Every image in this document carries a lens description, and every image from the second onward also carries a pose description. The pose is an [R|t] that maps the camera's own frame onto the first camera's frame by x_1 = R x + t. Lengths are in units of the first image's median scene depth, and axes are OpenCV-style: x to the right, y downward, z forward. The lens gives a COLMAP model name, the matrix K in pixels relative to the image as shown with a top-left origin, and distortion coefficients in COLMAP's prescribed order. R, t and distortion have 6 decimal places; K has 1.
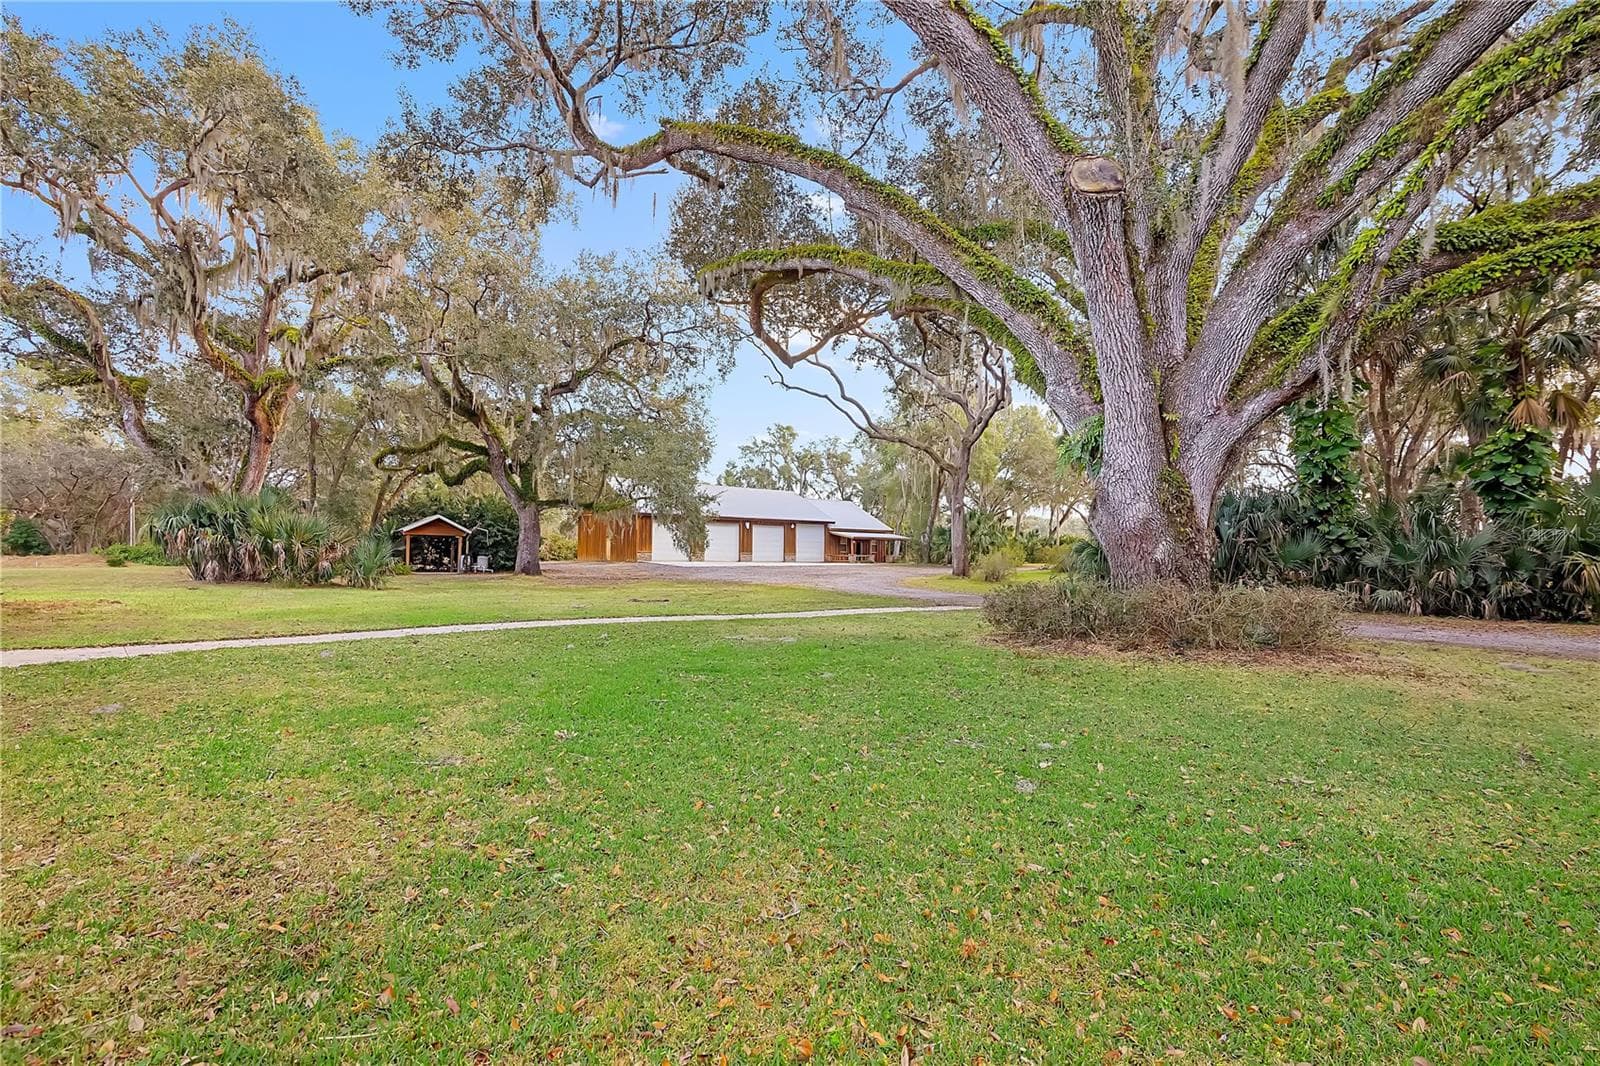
lens RADIAL K [[724.6, 0, 800.0], [0, 724.6, 533.0], [0, 0, 1]] dist [-0.001381, -0.000054]
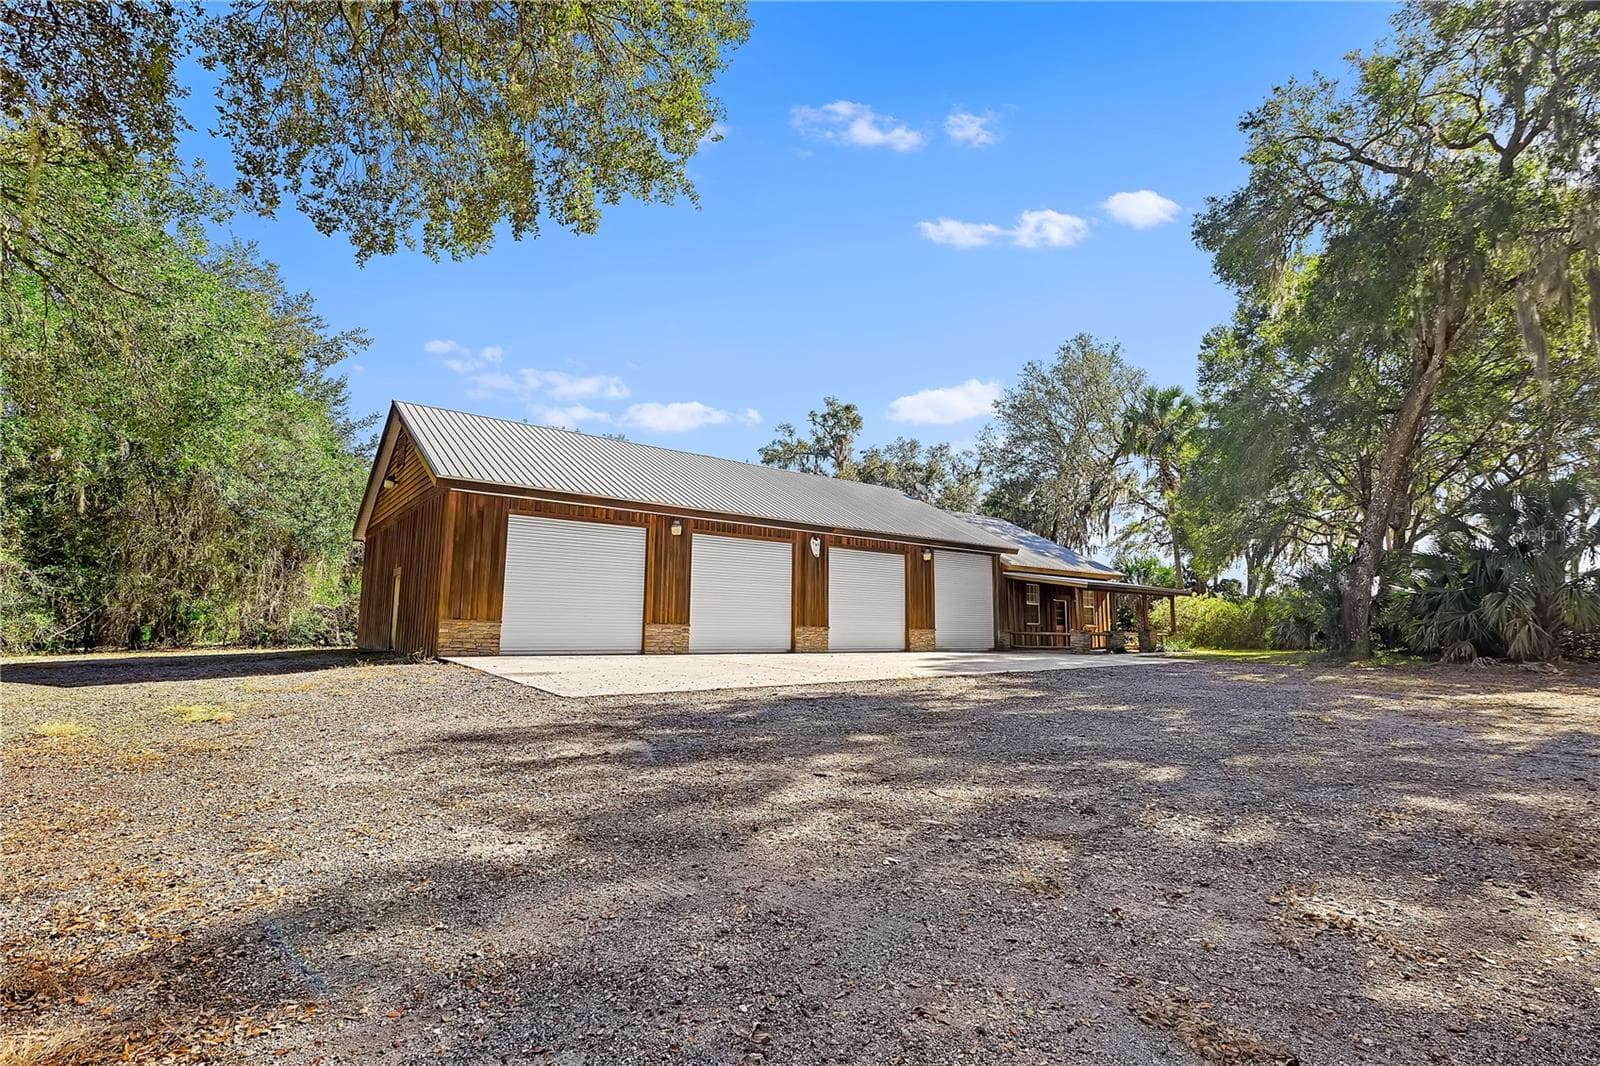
lens RADIAL K [[724.6, 0, 800.0], [0, 724.6, 533.0], [0, 0, 1]] dist [-0.001381, -0.000054]
pose [[0.999959, 0.004273, -0.008021, -0.074383], [-0.005029, 0.995290, -0.096807, 0.016403], [0.007570, 0.096843, 0.995271, 0.624391]]
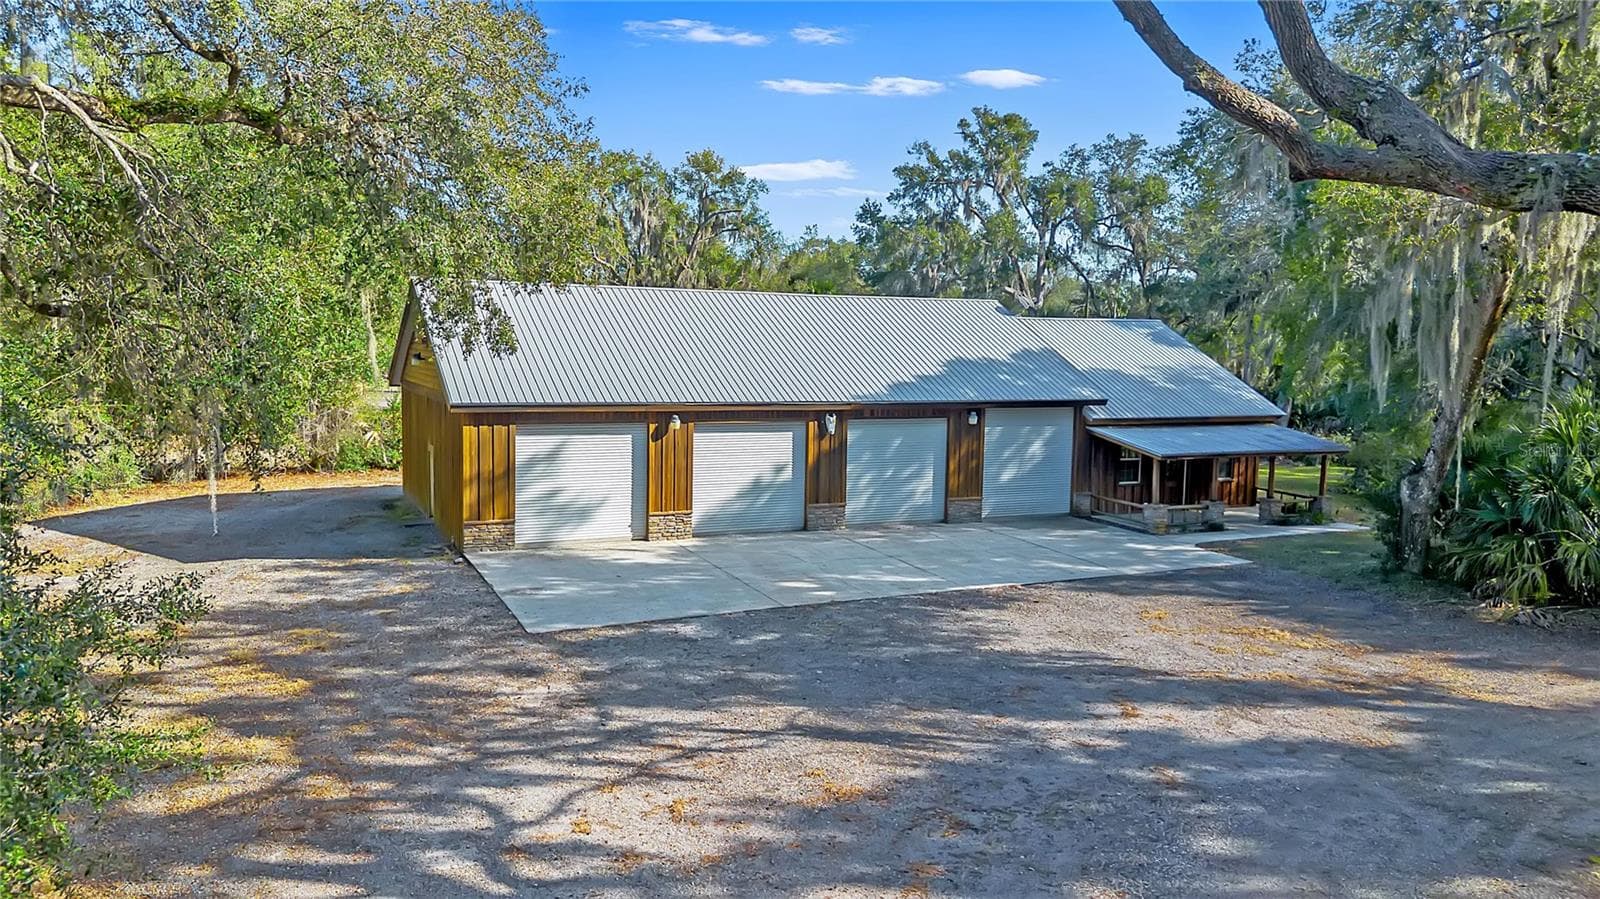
lens RADIAL K [[1153.1, 0, 800.0], [0, 1153.1, 449.5], [0, 0, 1]] dist [0.060724, -0.058374]
pose [[0.972877, 0.035137, -0.228638, 0.035107], [-0.004972, 0.991345, 0.131192, -0.066388], [0.231269, -0.126497, 0.964631, 0.463072]]
